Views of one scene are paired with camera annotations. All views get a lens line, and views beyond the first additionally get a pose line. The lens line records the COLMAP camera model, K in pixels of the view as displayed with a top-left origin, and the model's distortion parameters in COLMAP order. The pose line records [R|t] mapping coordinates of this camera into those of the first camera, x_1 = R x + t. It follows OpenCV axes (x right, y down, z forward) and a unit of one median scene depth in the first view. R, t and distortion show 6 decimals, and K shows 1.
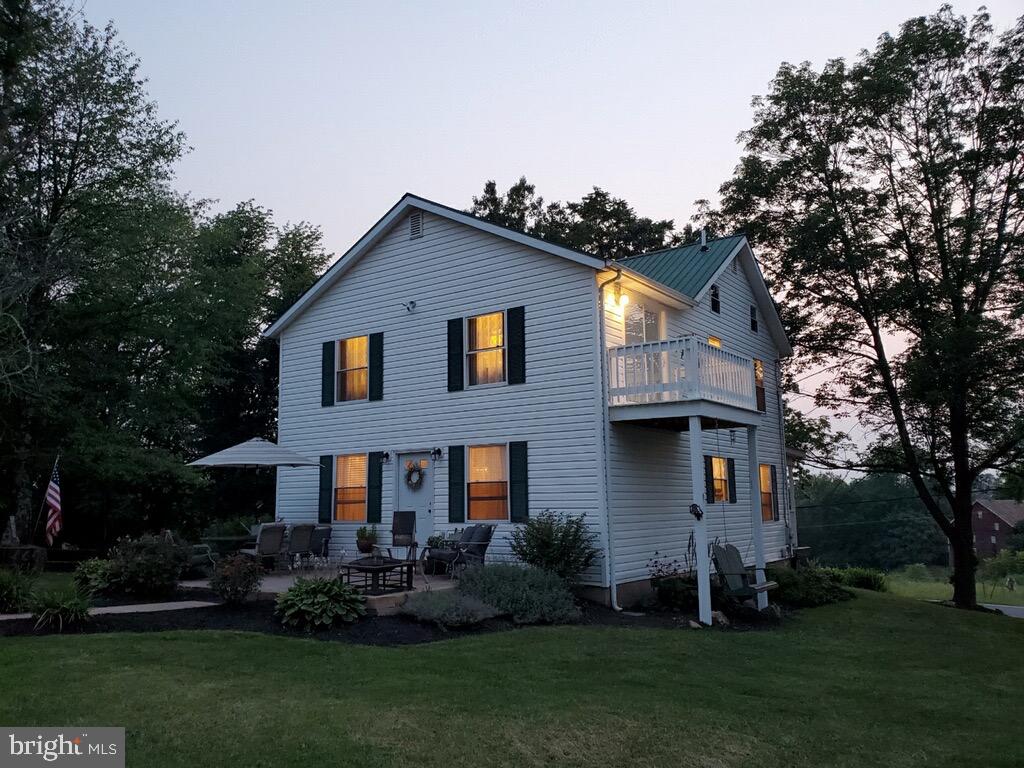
lens RADIAL K [[815.0, 0, 499.9], [0, 815.0, 355.9], [0, 0, 1]] dist [0.038409, 0.000512]
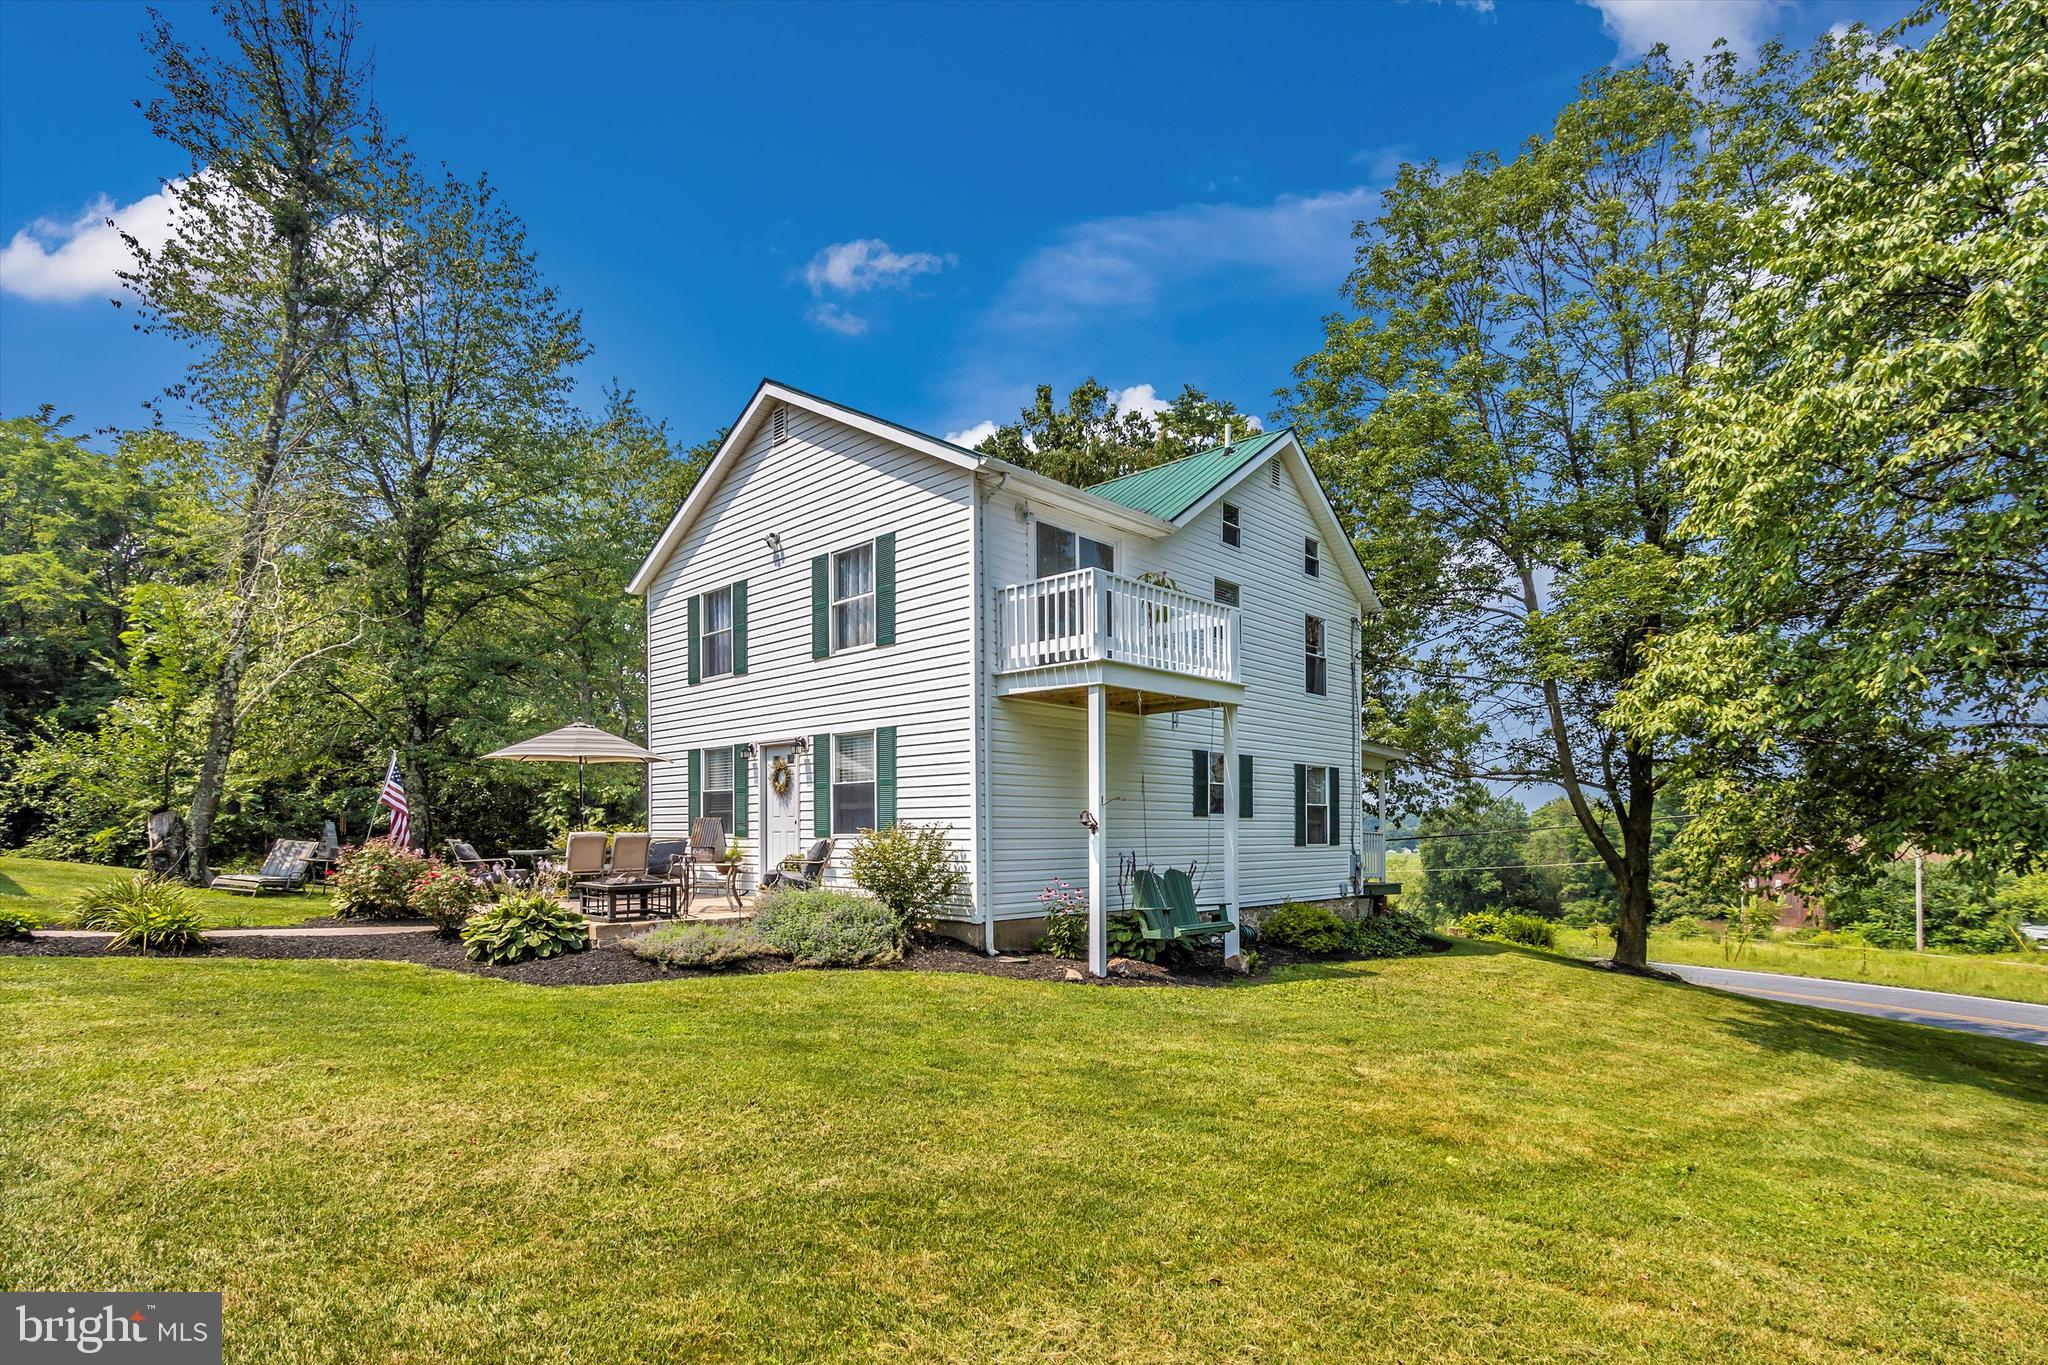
lens RADIAL K [[1041.3, 0, 1035.0], [0, 1041.3, 824.6], [0, 0, 1]] dist [-0.002430, -0.000627]
pose [[0.991262, 0.010961, -0.131452, 0.221484], [0.011436, 0.985647, 0.168432, 0.030060], [0.131412, -0.168463, 0.976909, 0.086521]]
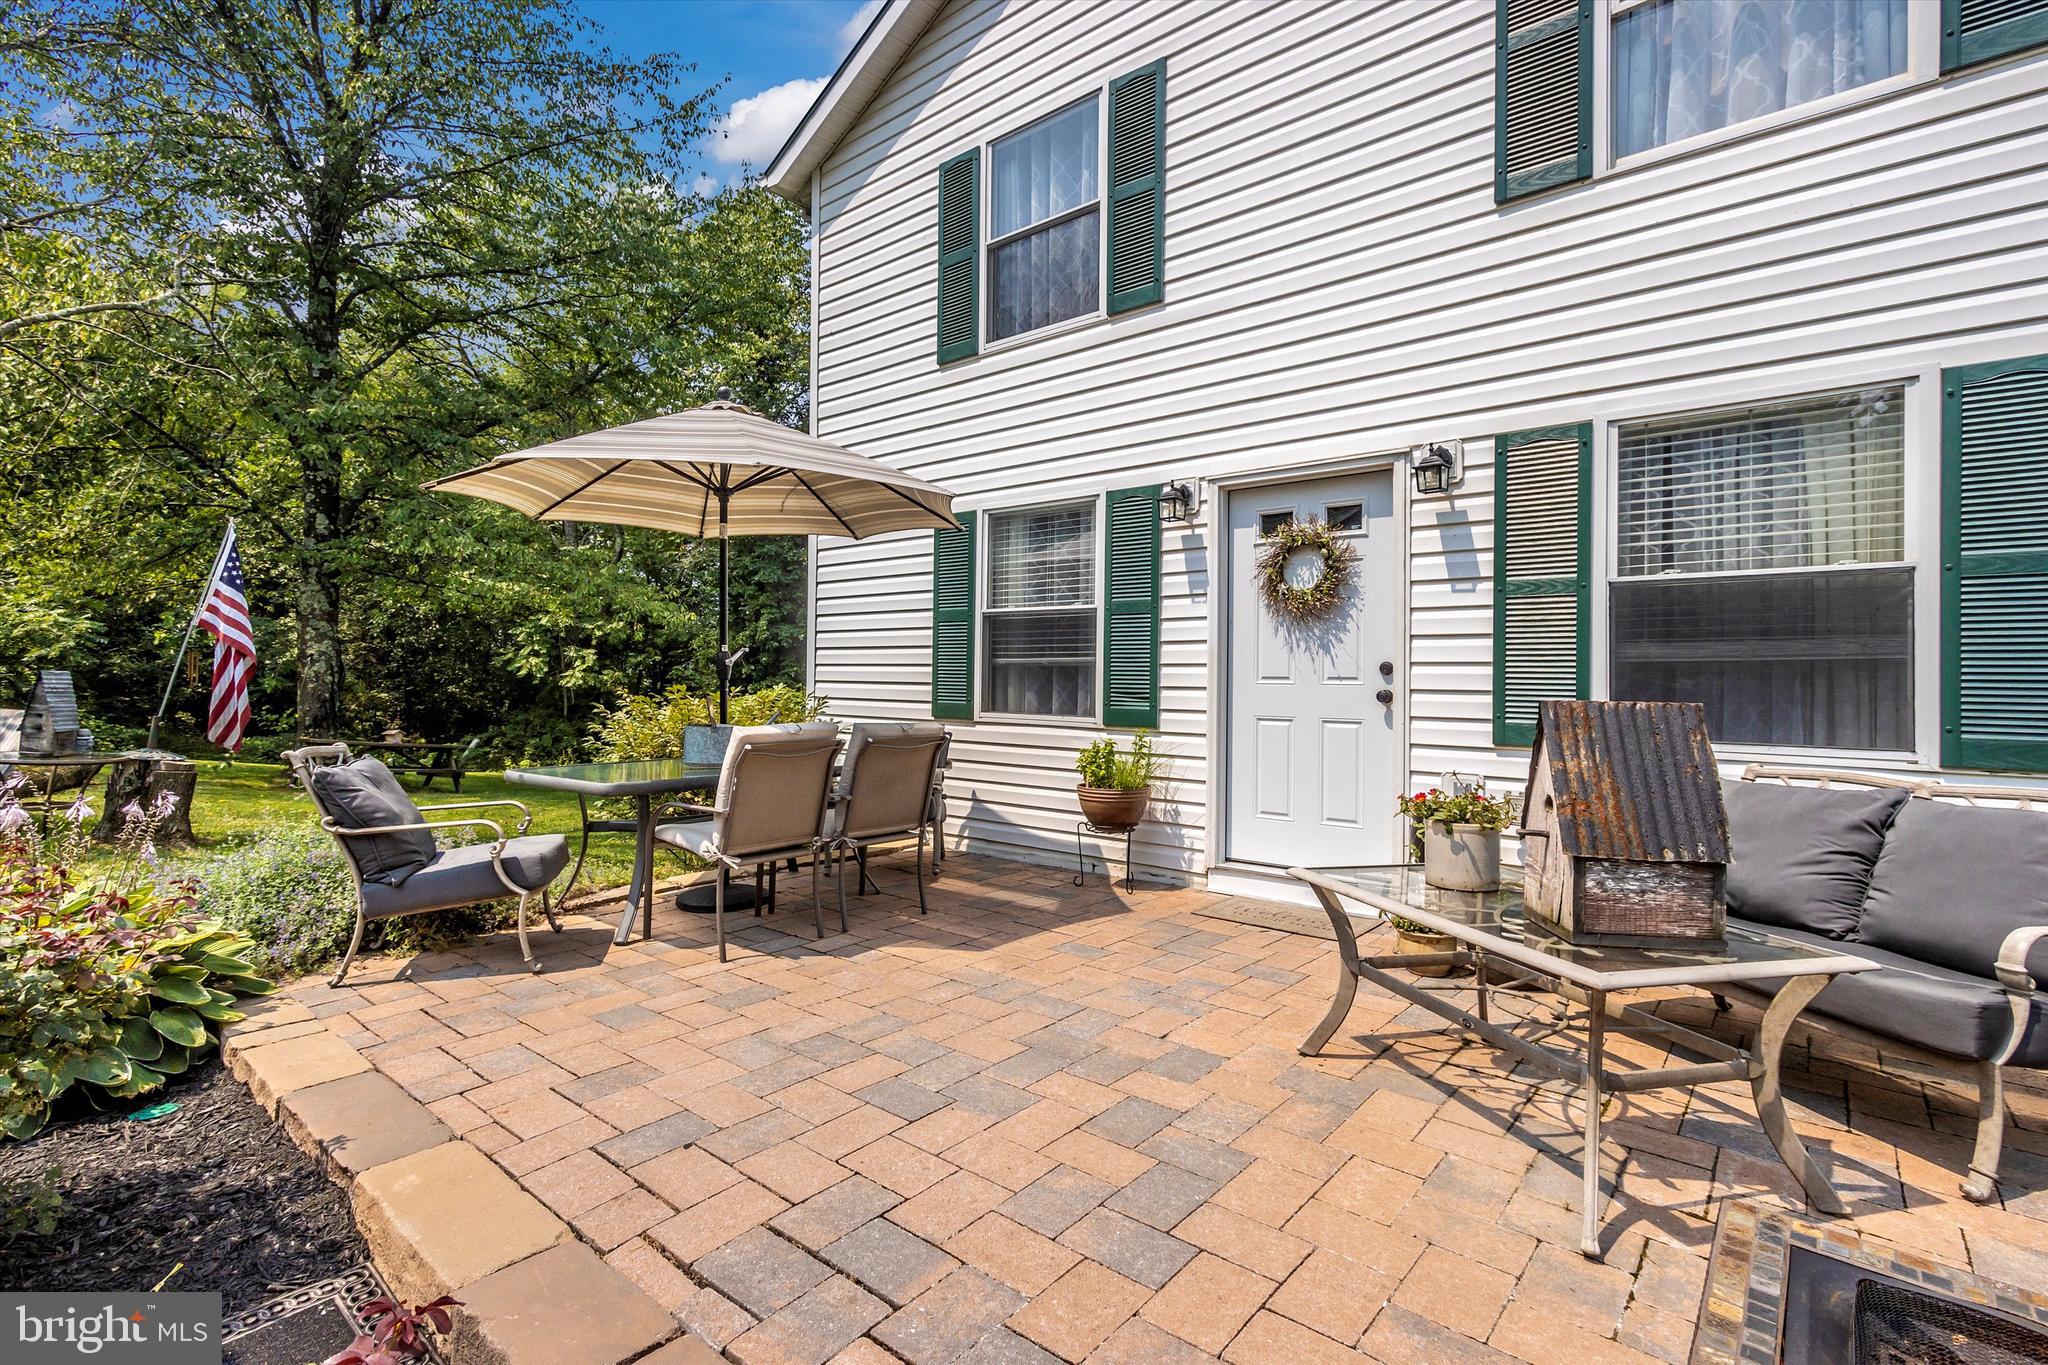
lens RADIAL K [[921.1, 0, 1031.7], [0, 921.1, 648.6], [0, 0, 1]] dist [0.012045, 0.000105]
pose [[0.998634, 0.025630, -0.045543, -0.158961], [-0.018865, 0.989511, 0.143223, 0.117641], [0.048736, -0.142168, 0.988642, 0.616107]]
